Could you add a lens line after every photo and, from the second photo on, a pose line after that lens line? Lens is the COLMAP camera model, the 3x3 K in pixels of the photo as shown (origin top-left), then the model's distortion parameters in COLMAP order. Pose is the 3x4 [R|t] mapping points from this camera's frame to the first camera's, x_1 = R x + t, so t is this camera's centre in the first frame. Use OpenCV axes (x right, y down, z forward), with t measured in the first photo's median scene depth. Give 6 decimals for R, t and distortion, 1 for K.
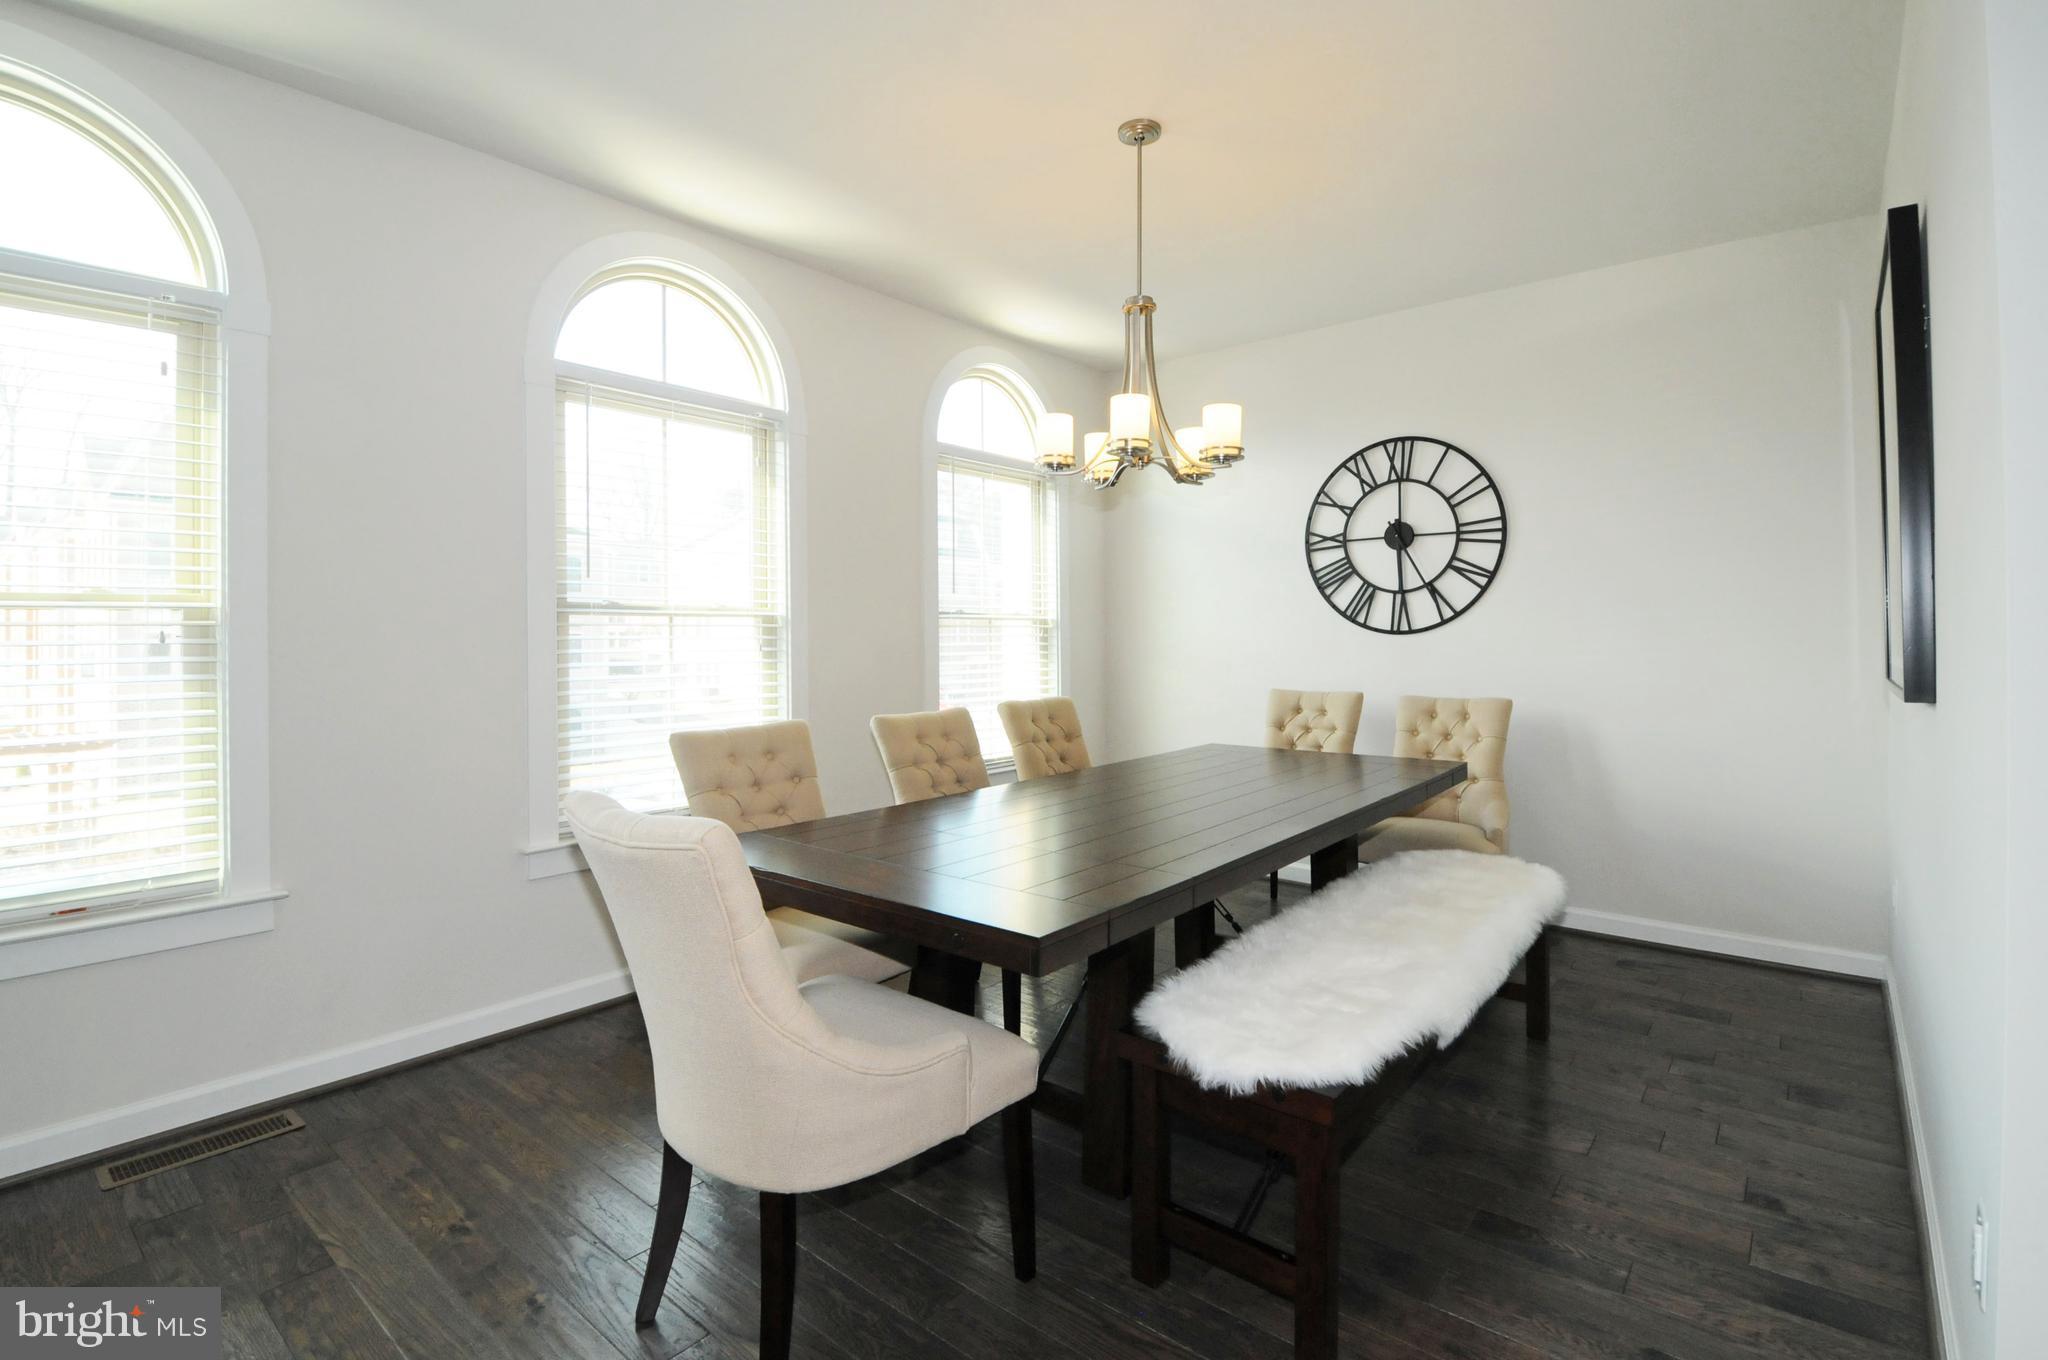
lens RADIAL K [[938.2, 0, 1023.7], [0, 938.2, 623.8], [0, 0, 1]] dist [0.000881, 0.000033]
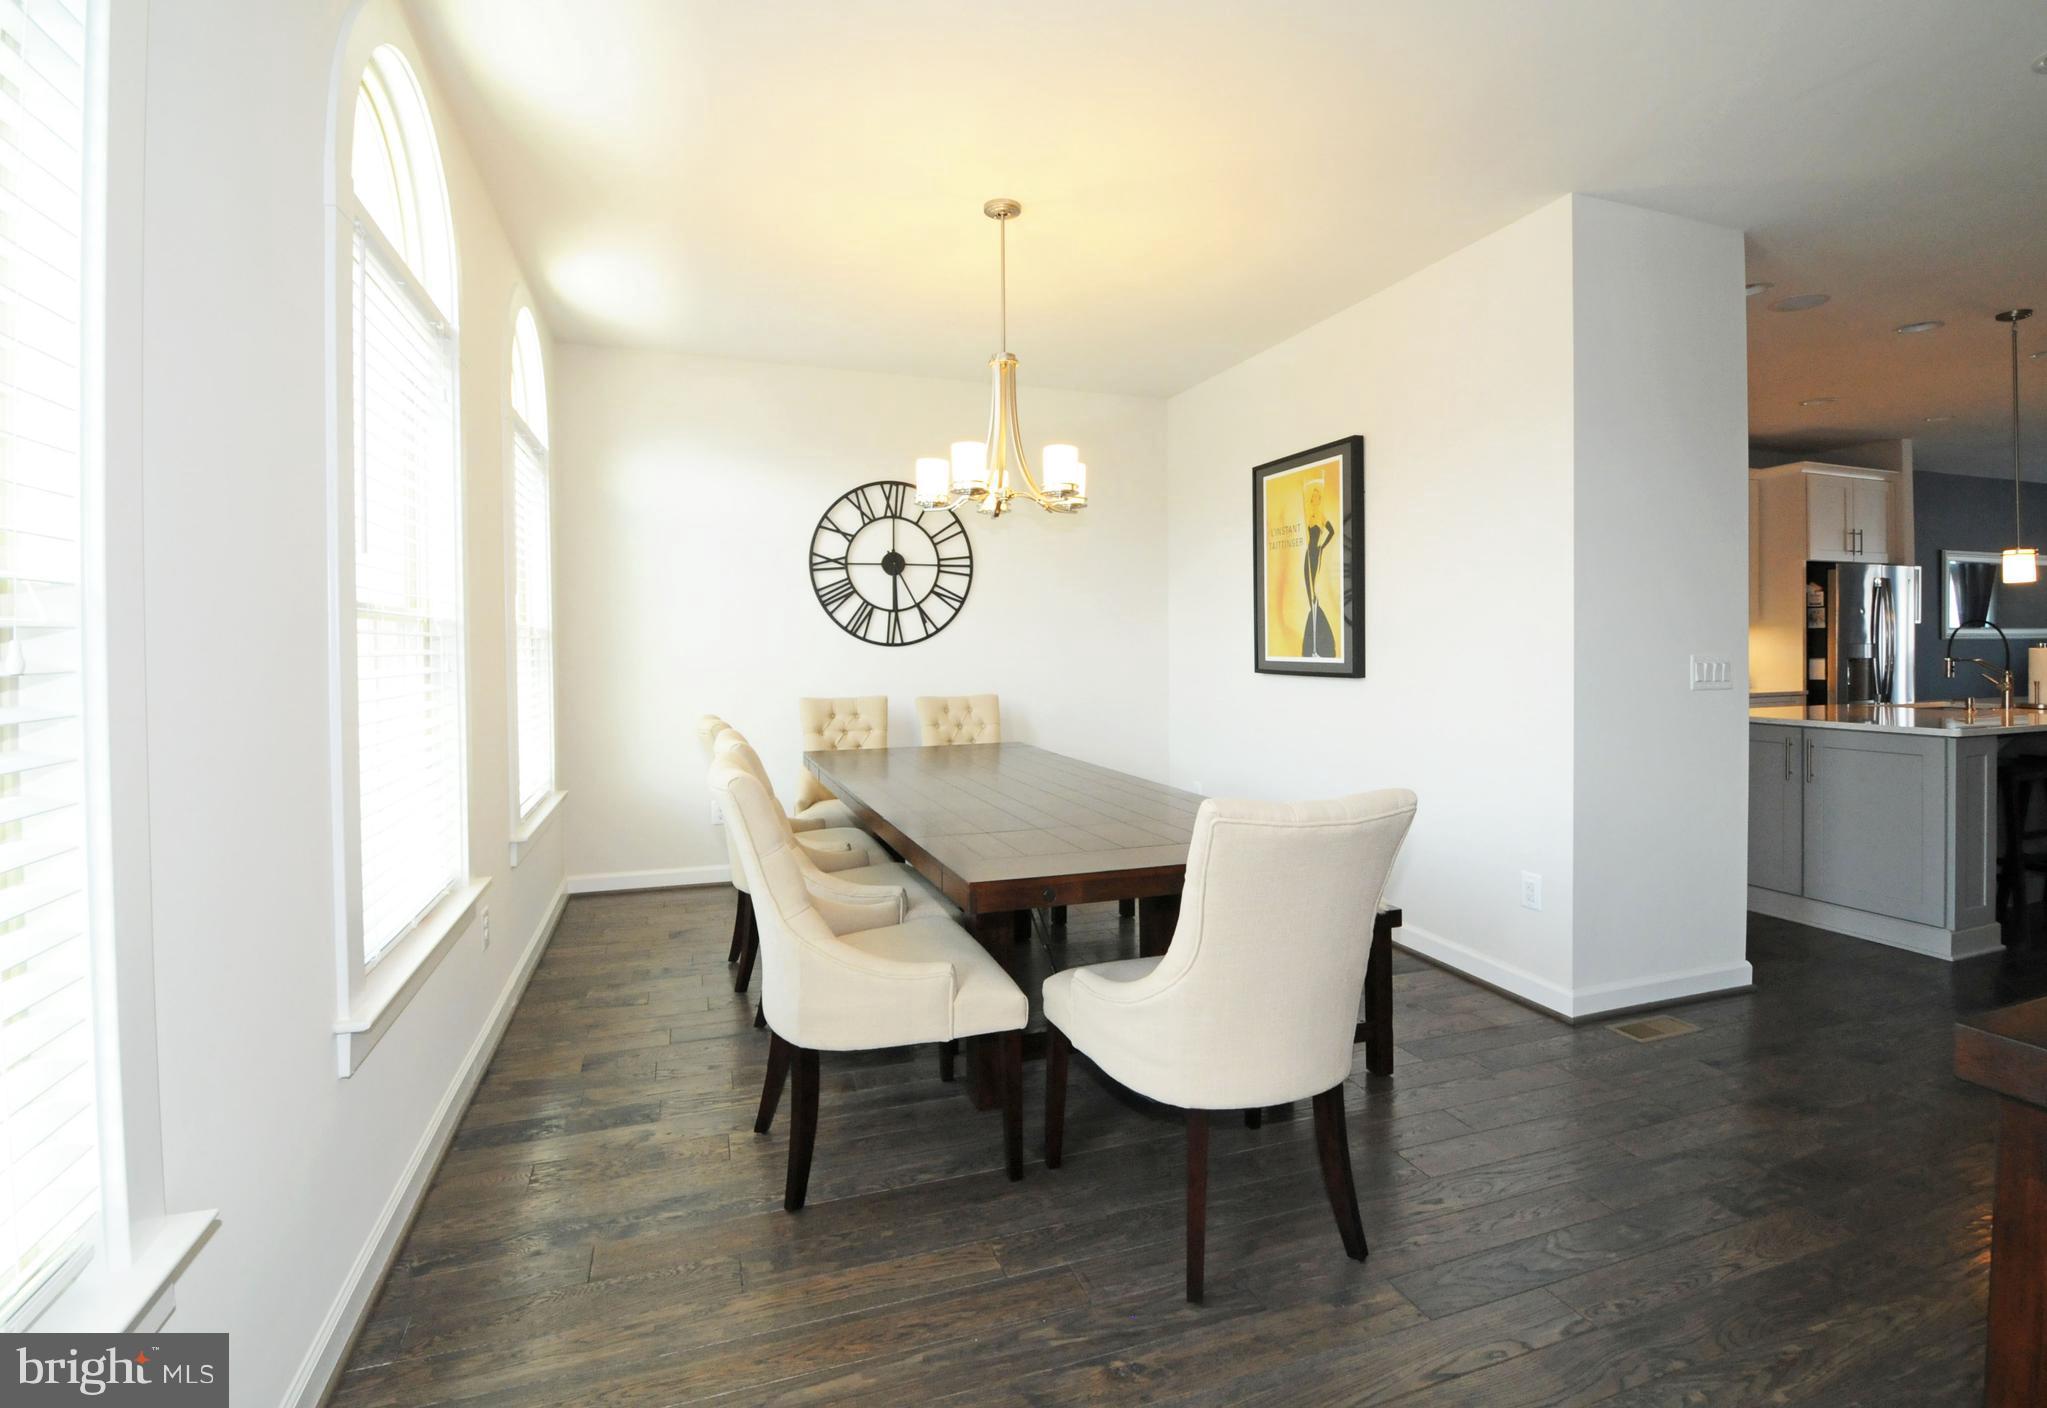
lens RADIAL K [[970.7, 0, 1026.8], [0, 970.7, 652.5], [0, 0, 1]] dist [0.000541, 0.000015]
pose [[0.495718, -0.003644, 0.868476, -0.584722], [-0.003940, 0.999971, 0.006445, 0.010259], [-0.868475, -0.006617, 0.495689, 0.240595]]
